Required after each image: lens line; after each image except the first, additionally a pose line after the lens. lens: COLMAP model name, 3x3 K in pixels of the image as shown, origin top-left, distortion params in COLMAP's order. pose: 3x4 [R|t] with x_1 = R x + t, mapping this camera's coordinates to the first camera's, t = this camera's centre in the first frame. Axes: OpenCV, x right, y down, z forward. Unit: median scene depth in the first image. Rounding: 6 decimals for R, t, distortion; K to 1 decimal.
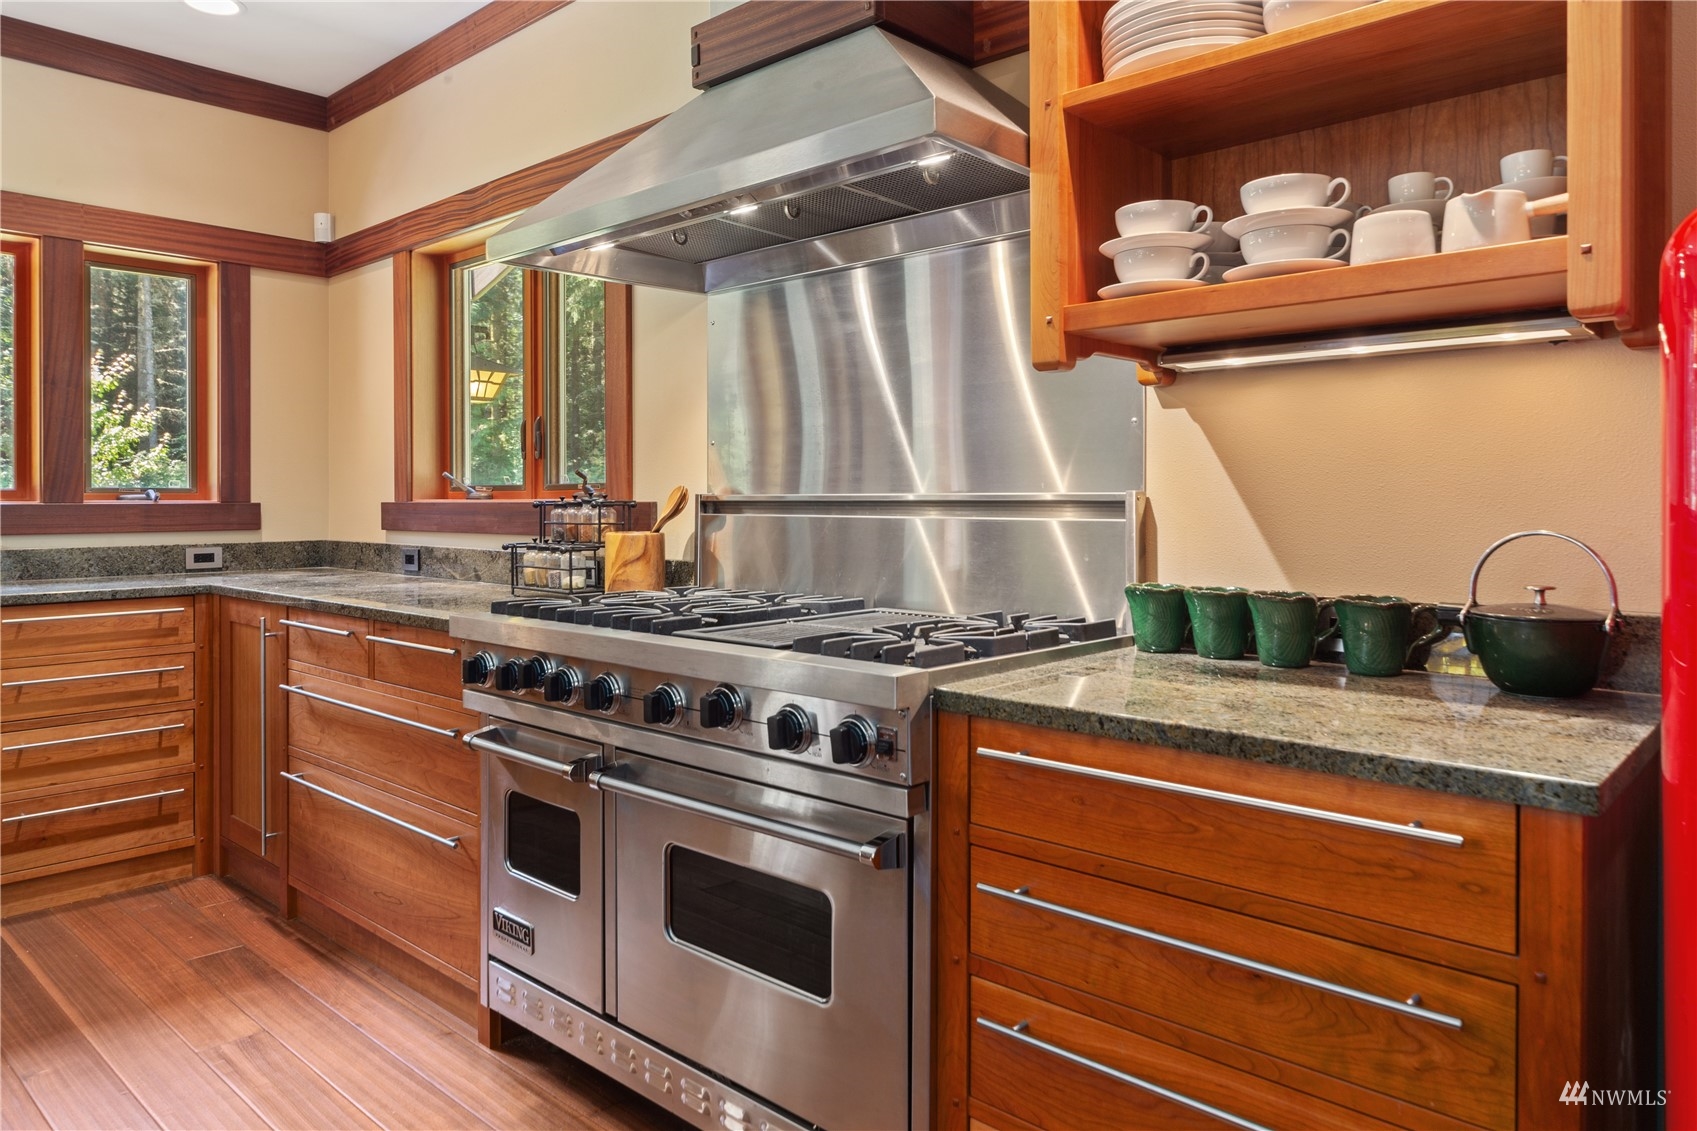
lens RADIAL K [[1124.5, 0, 828.1], [0, 1124.5, 518.3], [0, 0, 1]] dist [0.007408, 0.004146]
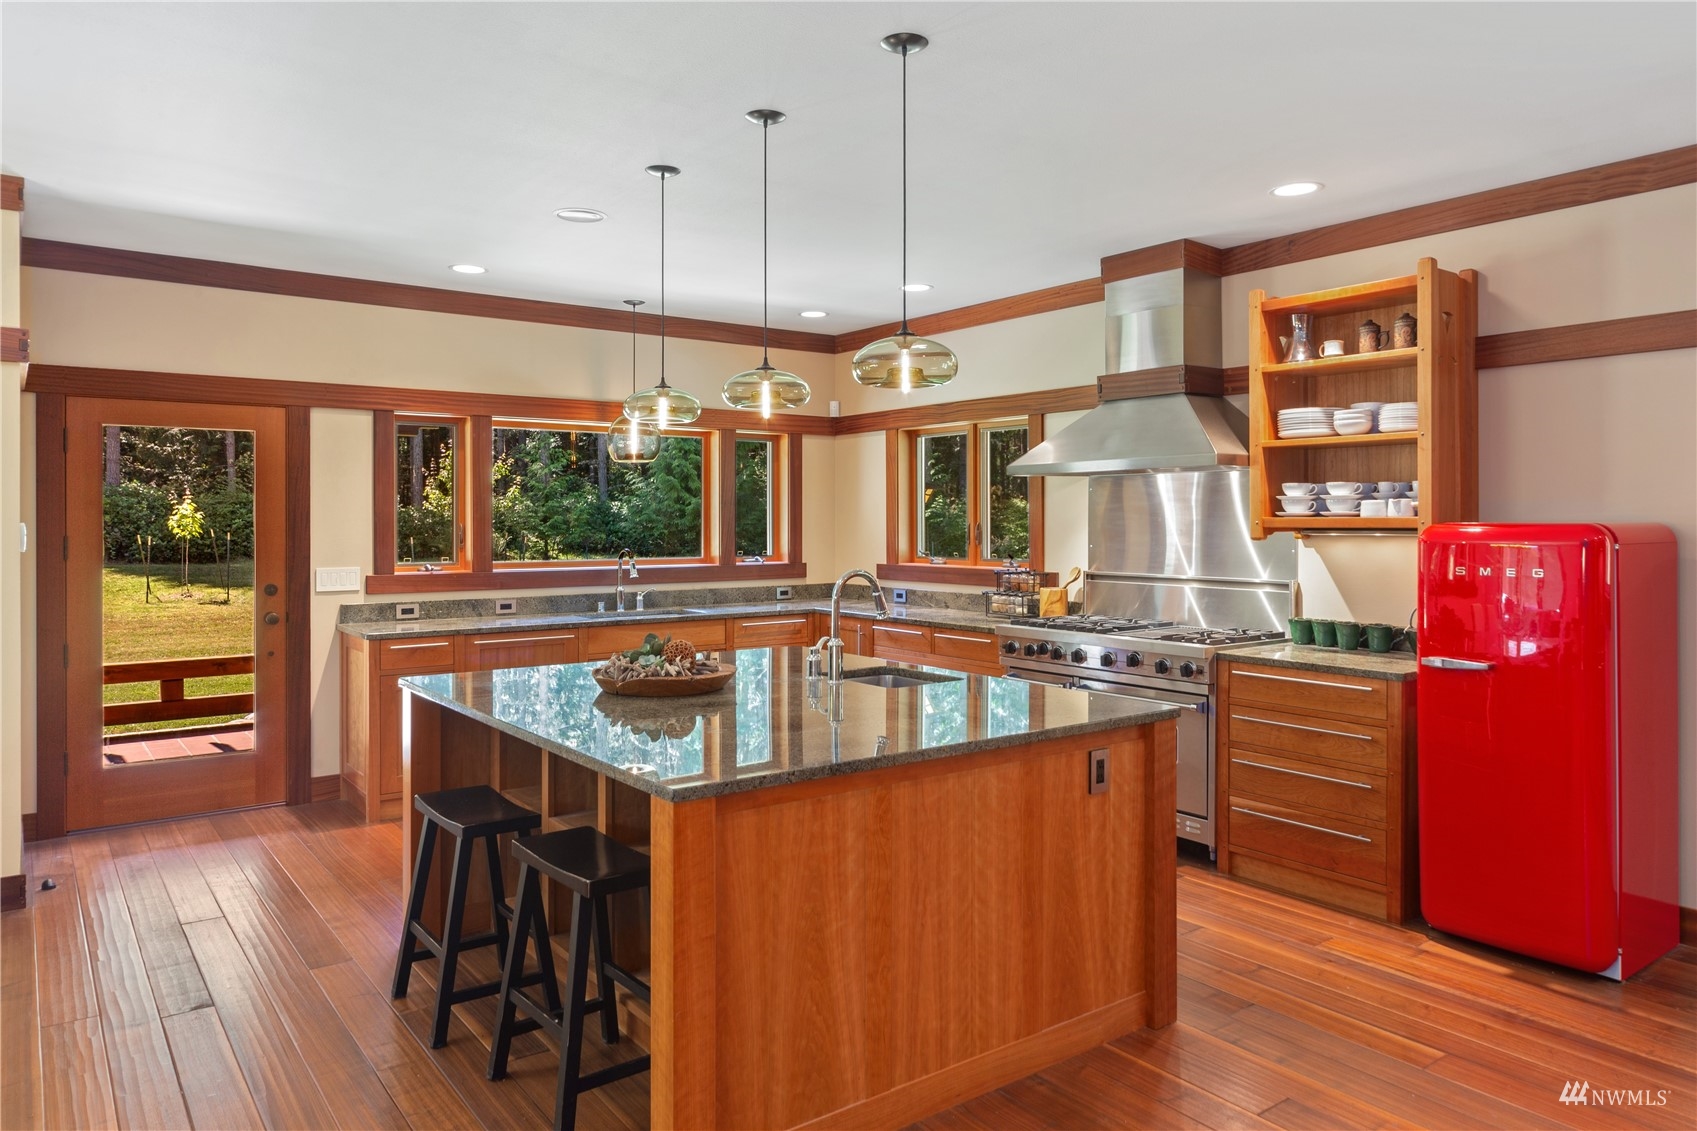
lens RADIAL K [[1124.5, 0, 827.6], [0, 1124.5, 530.2], [0, 0, 1]] dist [0.007408, 0.004146]
pose [[0.984202, 0.000307, -0.177051, -0.320082], [-0.000817, 0.999996, -0.002810, -0.134300], [0.177050, 0.002910, 0.984198, -1.732811]]
